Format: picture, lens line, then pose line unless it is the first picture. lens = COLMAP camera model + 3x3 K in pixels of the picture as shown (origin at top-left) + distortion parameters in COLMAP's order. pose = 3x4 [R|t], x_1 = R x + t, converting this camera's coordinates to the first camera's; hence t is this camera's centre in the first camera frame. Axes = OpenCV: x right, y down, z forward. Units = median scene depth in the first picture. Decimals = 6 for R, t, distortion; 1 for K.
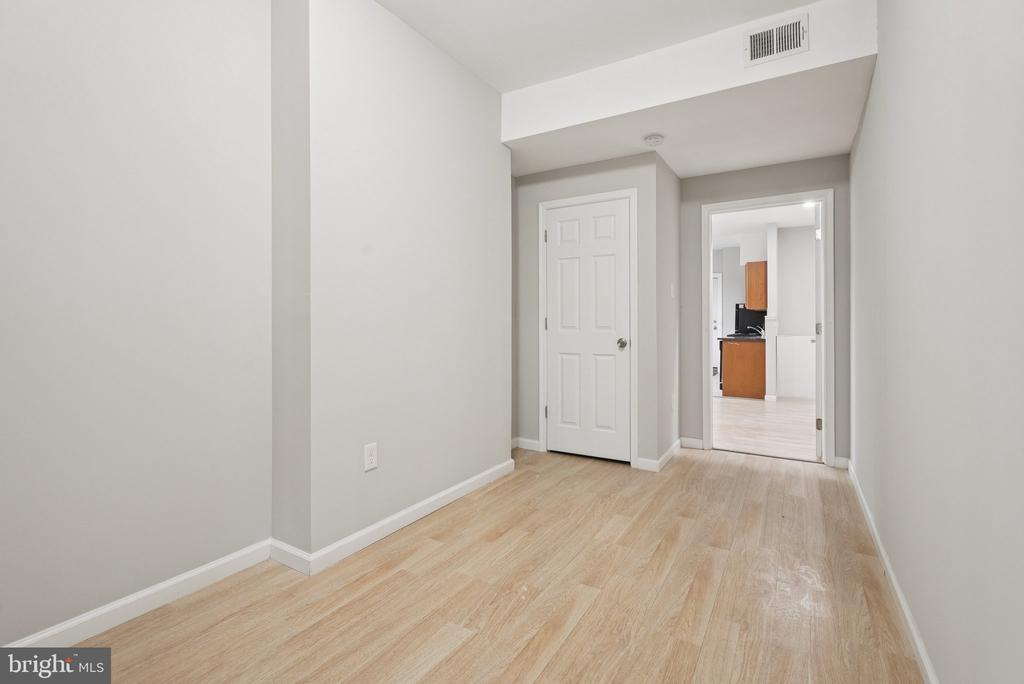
lens RADIAL K [[468.7, 0, 506.1], [0, 468.7, 322.0], [0, 0, 1]] dist [0.001067, 0.001193]
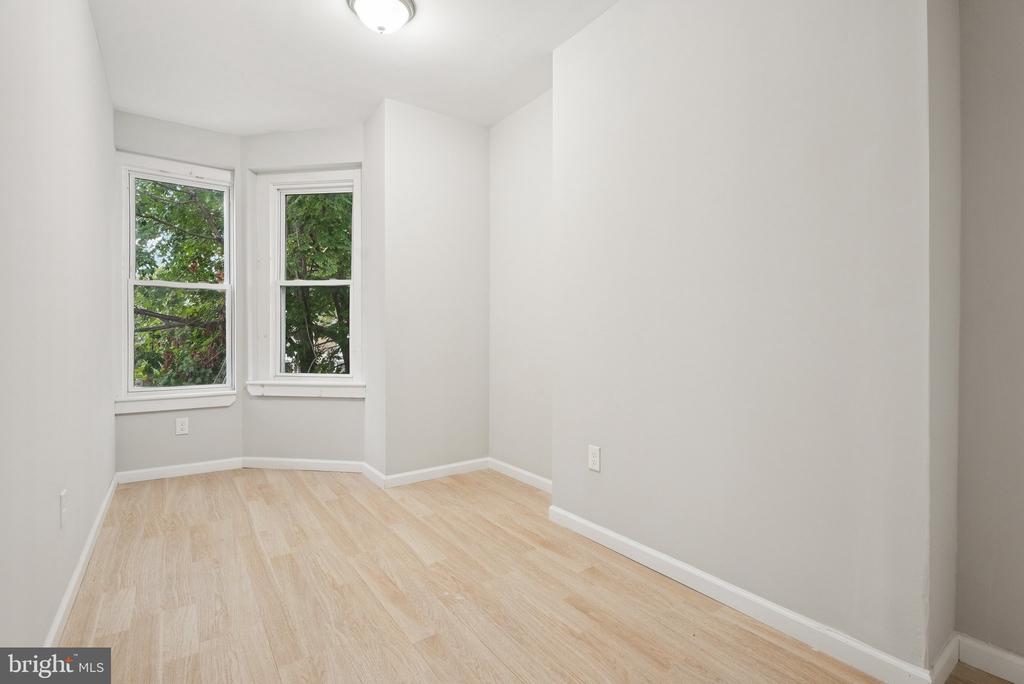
lens RADIAL K [[468.7, 0, 508.0], [0, 468.7, 341.6], [0, 0, 1]] dist [0.001067, 0.001193]
pose [[-0.388714, 0.011967, -0.921281, 0.725018], [0.006748, 0.999926, 0.010141, 0.011745], [0.921334, -0.002275, -0.388766, 1.182943]]
